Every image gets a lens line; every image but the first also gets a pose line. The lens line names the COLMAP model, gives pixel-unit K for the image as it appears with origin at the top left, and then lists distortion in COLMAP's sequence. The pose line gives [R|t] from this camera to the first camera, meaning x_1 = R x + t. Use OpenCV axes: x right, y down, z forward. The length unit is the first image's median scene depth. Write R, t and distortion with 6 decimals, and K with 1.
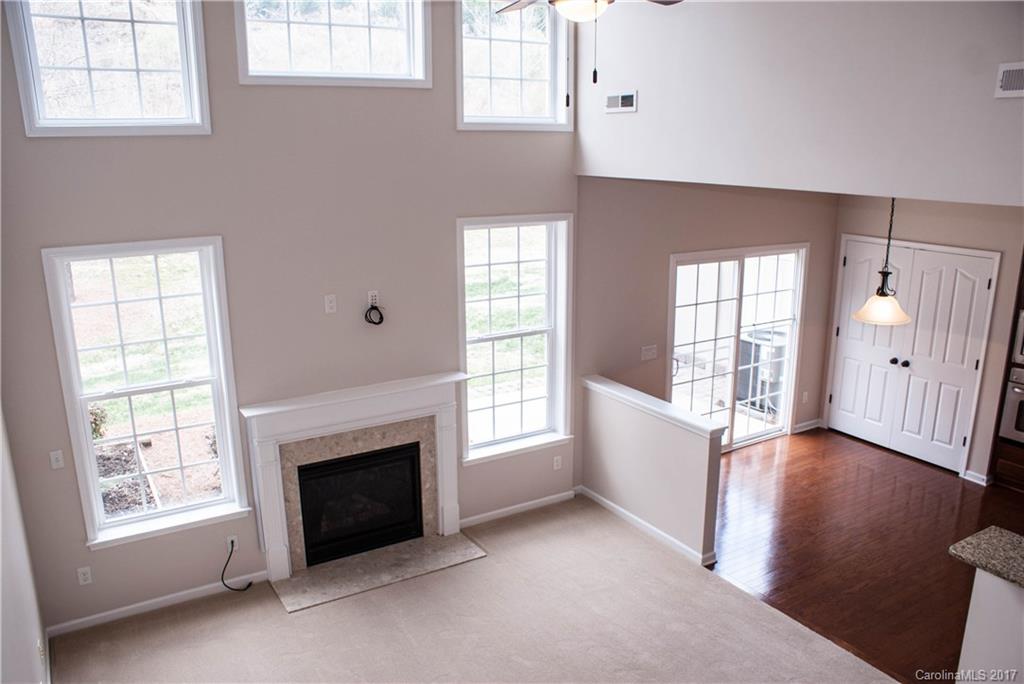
lens RADIAL K [[806.4, 0, 510.1], [0, 806.4, 358.8], [0, 0, 1]] dist [-0.150463, 0.117416]
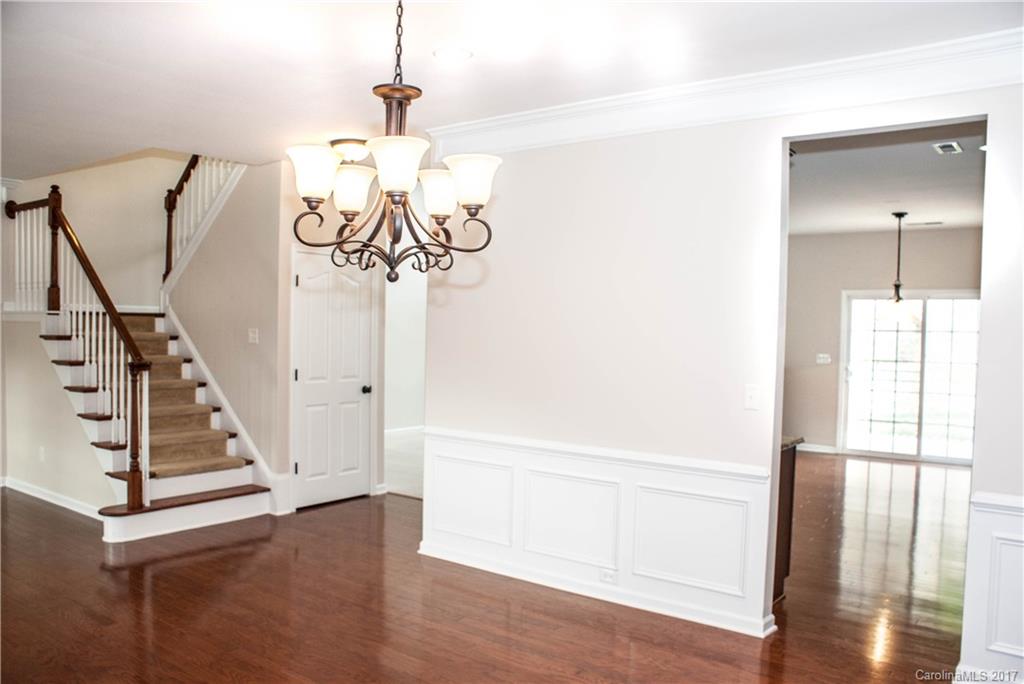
lens RADIAL K [[806.4, 0, 510.1], [0, 806.4, 358.8], [0, 0, 1]] dist [-0.150463, 0.117416]
pose [[0.349973, 0.044009, -0.935725, 1.571616], [-0.267953, 0.961862, -0.054980, 0.264612], [0.897619, 0.269972, 0.348418, 0.018948]]
